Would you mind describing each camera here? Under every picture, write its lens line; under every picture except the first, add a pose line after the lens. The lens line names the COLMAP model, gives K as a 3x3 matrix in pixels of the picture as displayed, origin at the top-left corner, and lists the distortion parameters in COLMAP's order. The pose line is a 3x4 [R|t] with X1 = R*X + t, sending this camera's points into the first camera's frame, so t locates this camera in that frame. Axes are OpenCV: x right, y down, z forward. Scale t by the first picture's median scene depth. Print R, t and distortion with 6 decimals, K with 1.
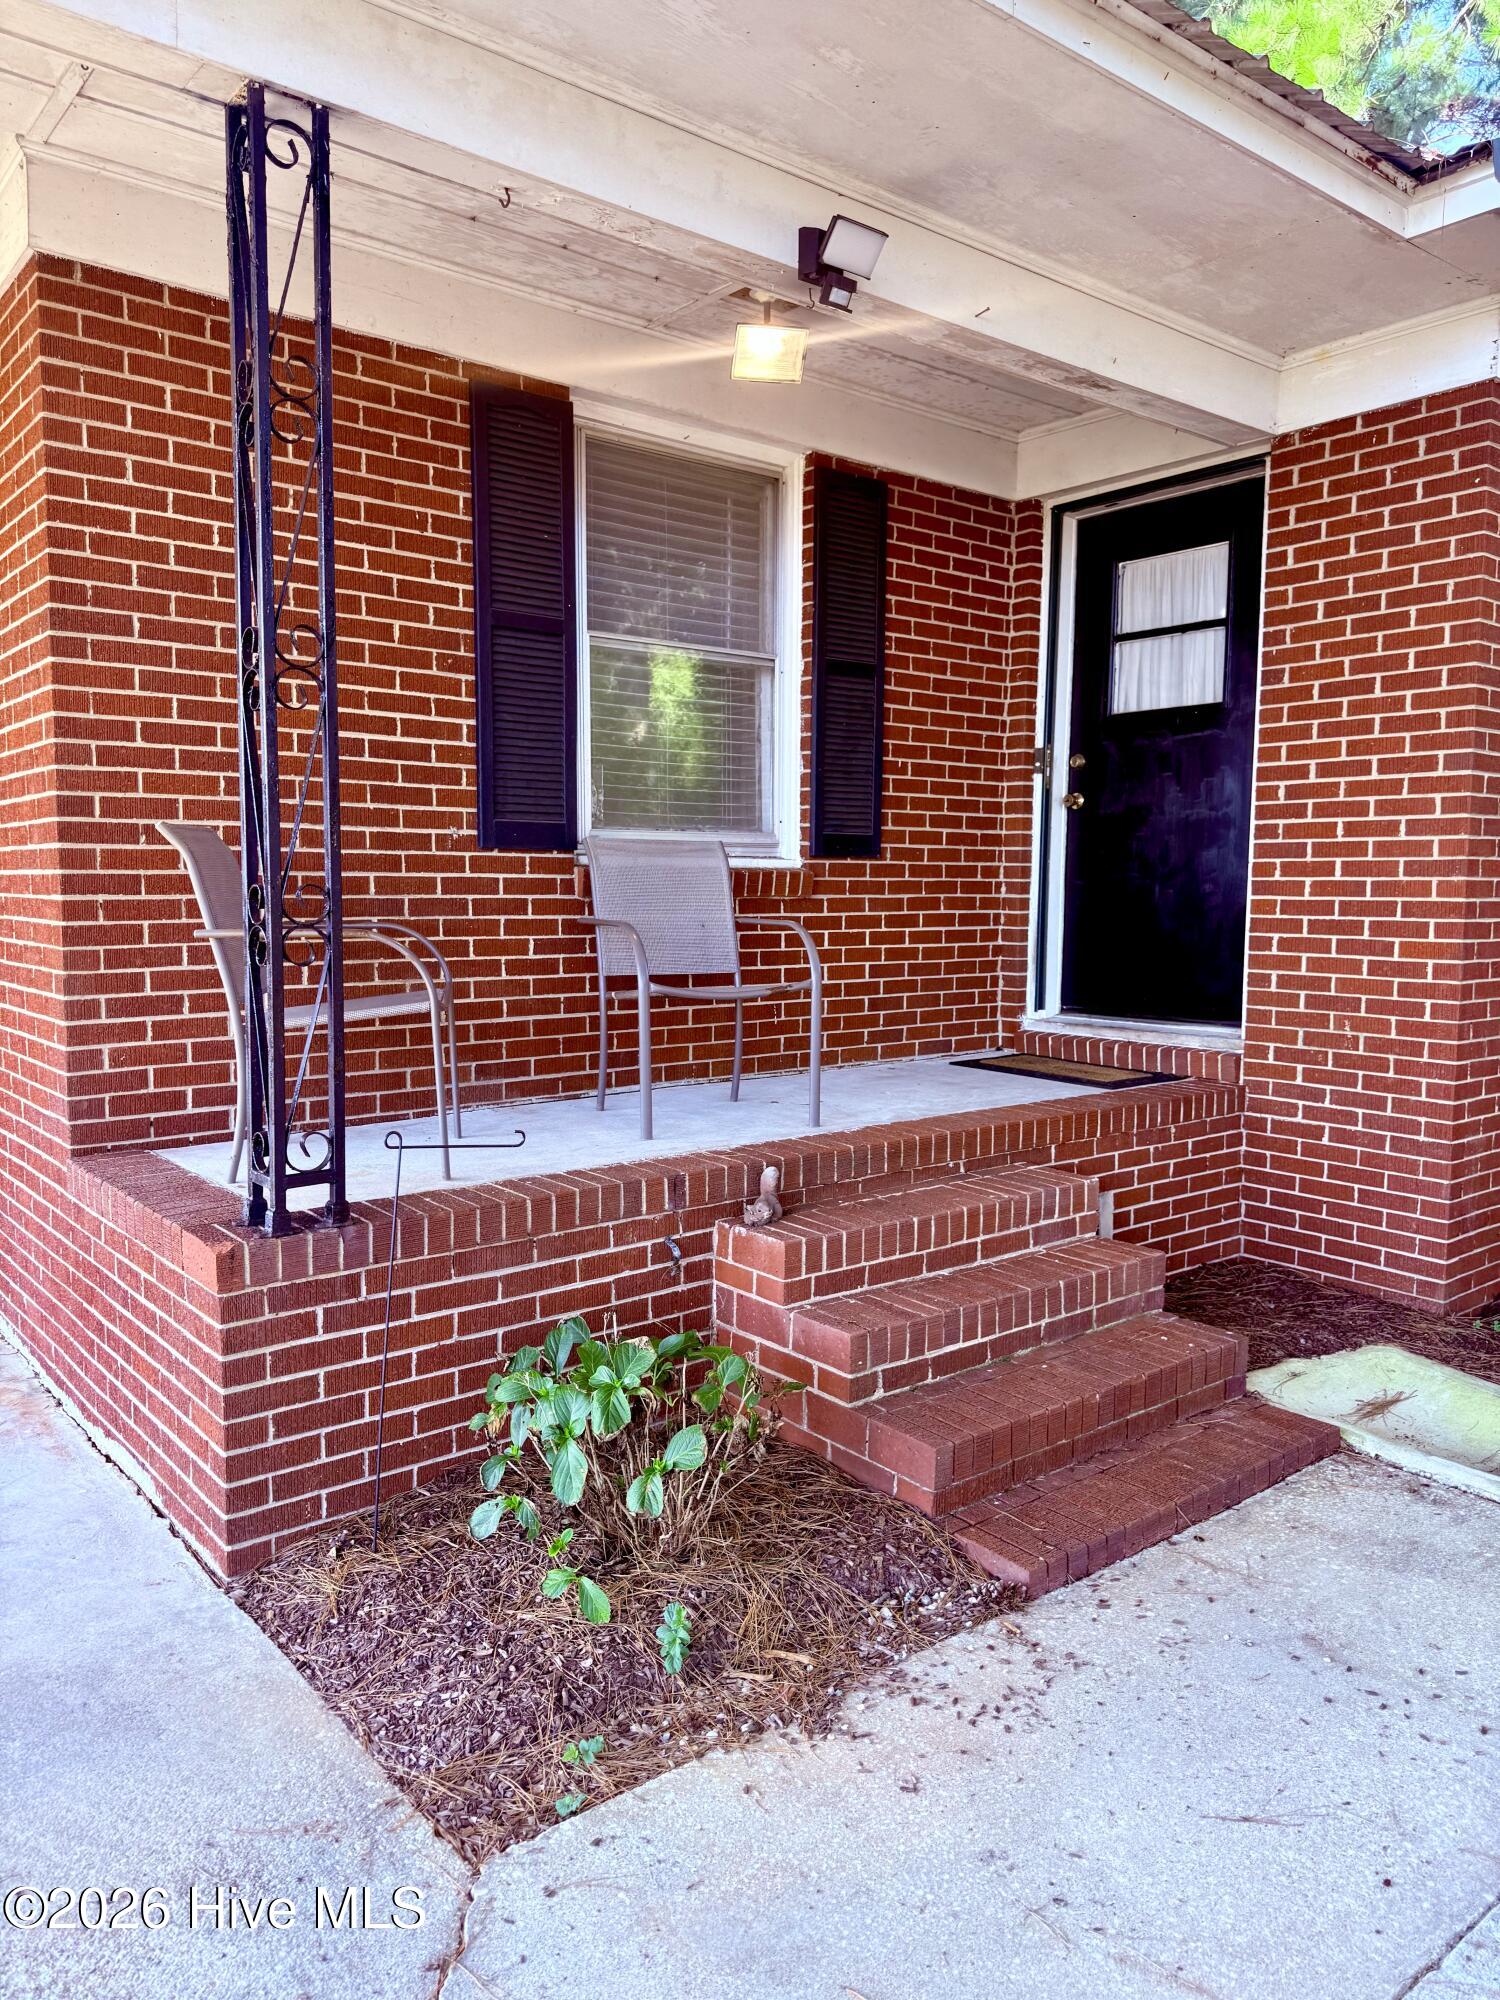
lens RADIAL K [[1420.2, 0, 757.1], [0, 1420.2, 1000.9], [0, 0, 1]] dist [-0.022470, -0.006814]
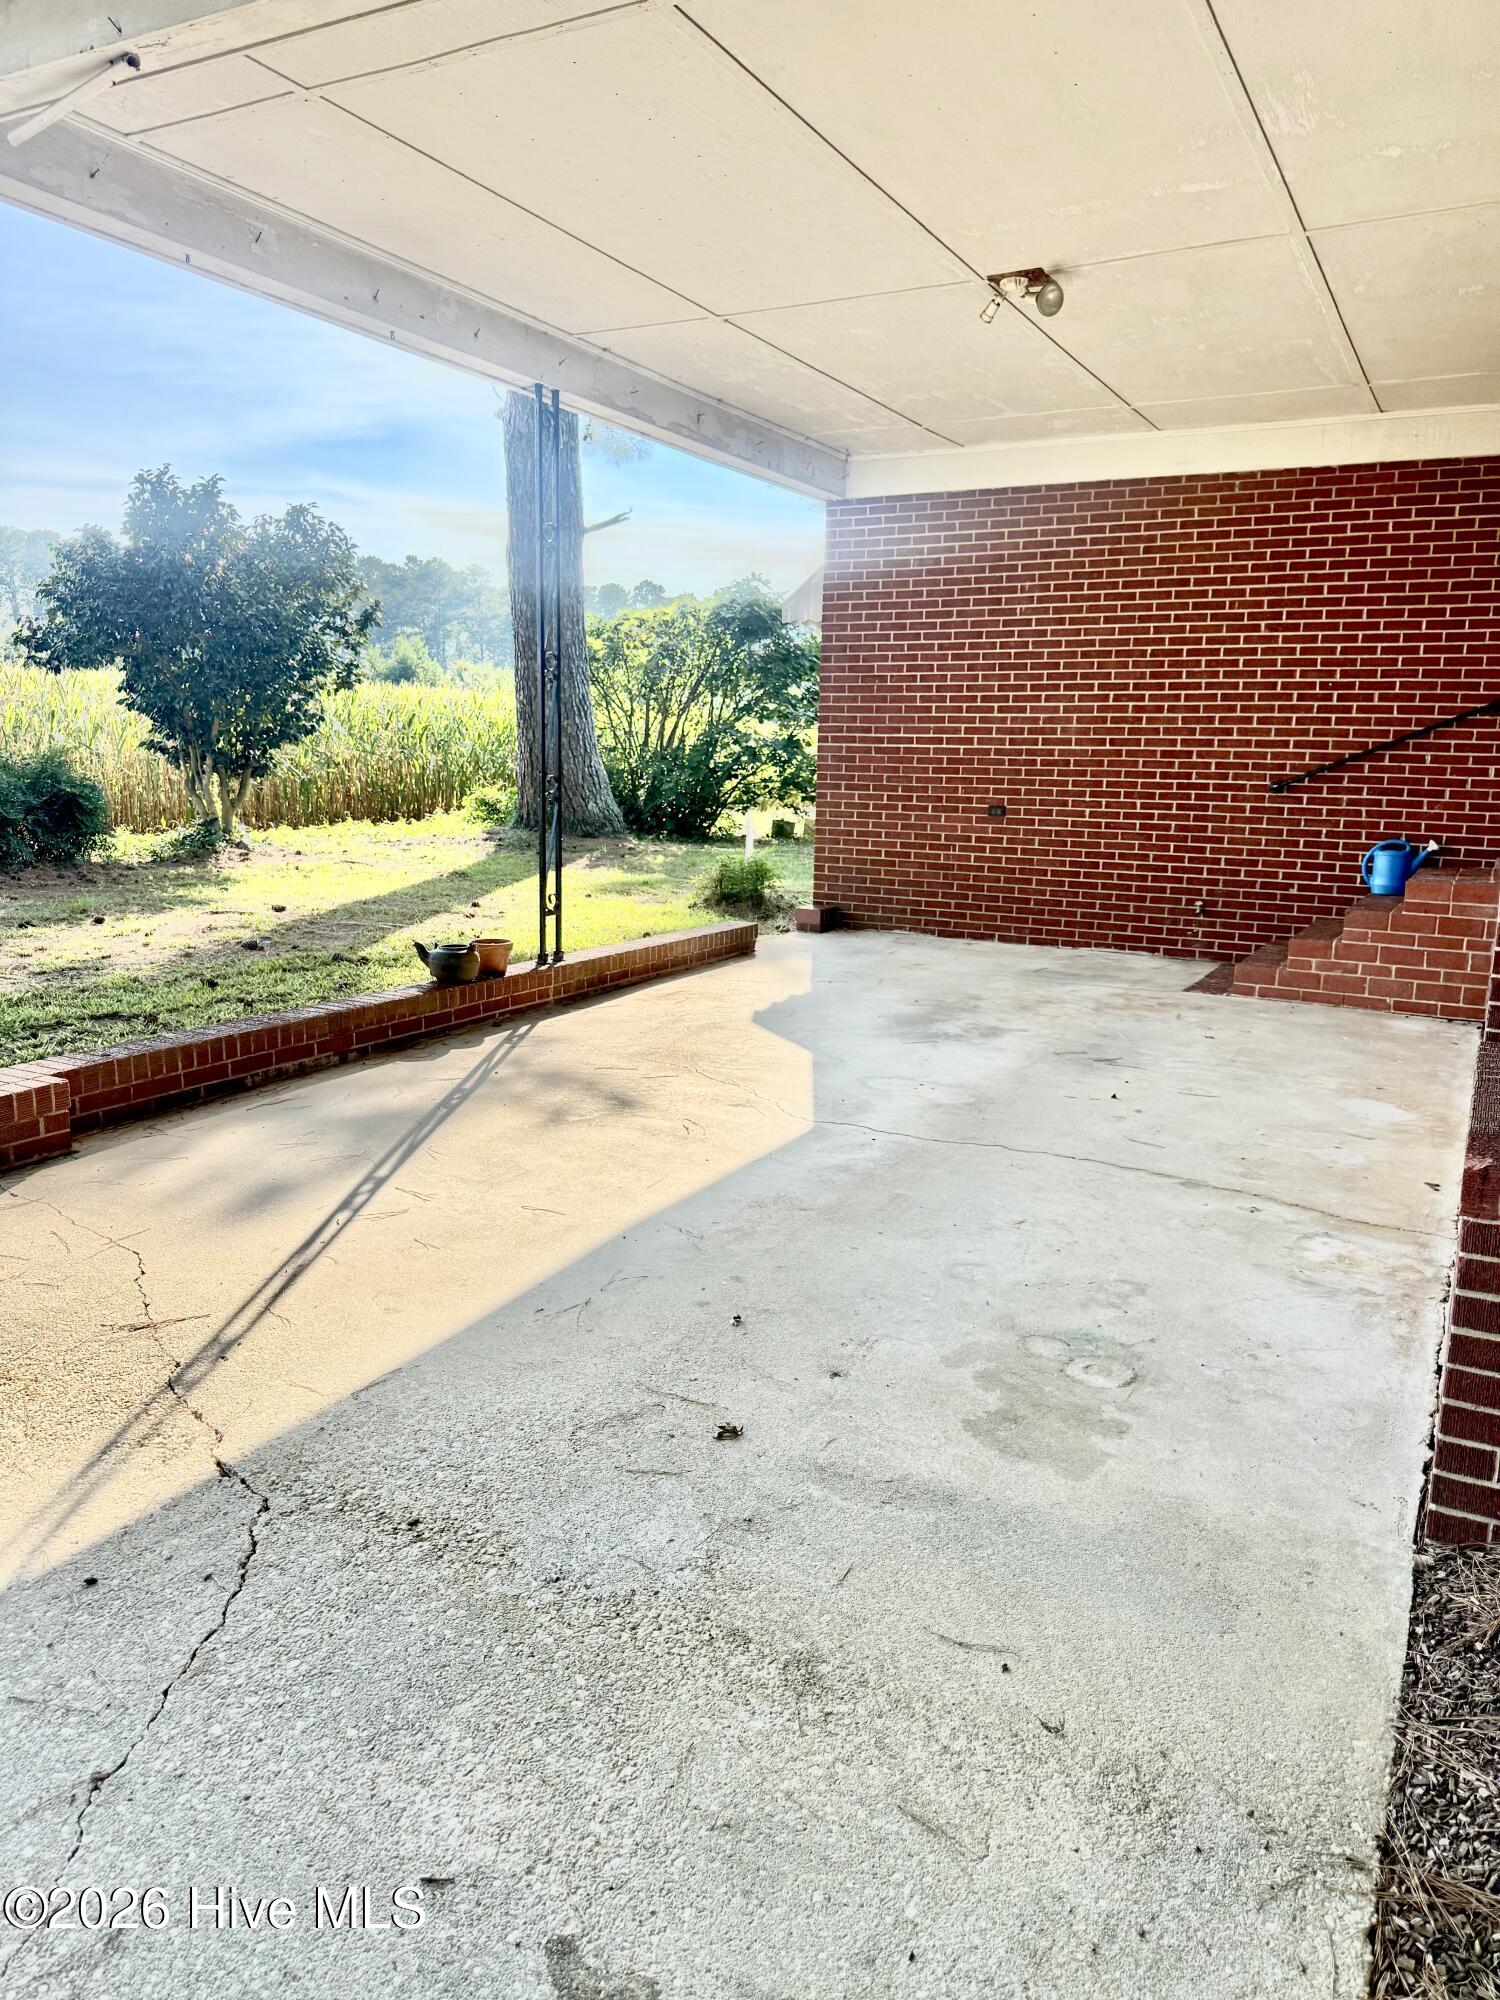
lens RADIAL K [[1420.2, 0, 750.9], [0, 1420.2, 997.0], [0, 0, 1]] dist [-0.022470, -0.006814]
pose [[0.365380, 0.176273, -0.914016, 0.234850], [-0.109661, 0.983220, 0.145782, 0.005428], [0.924376, 0.046966, 0.378579, 0.325685]]
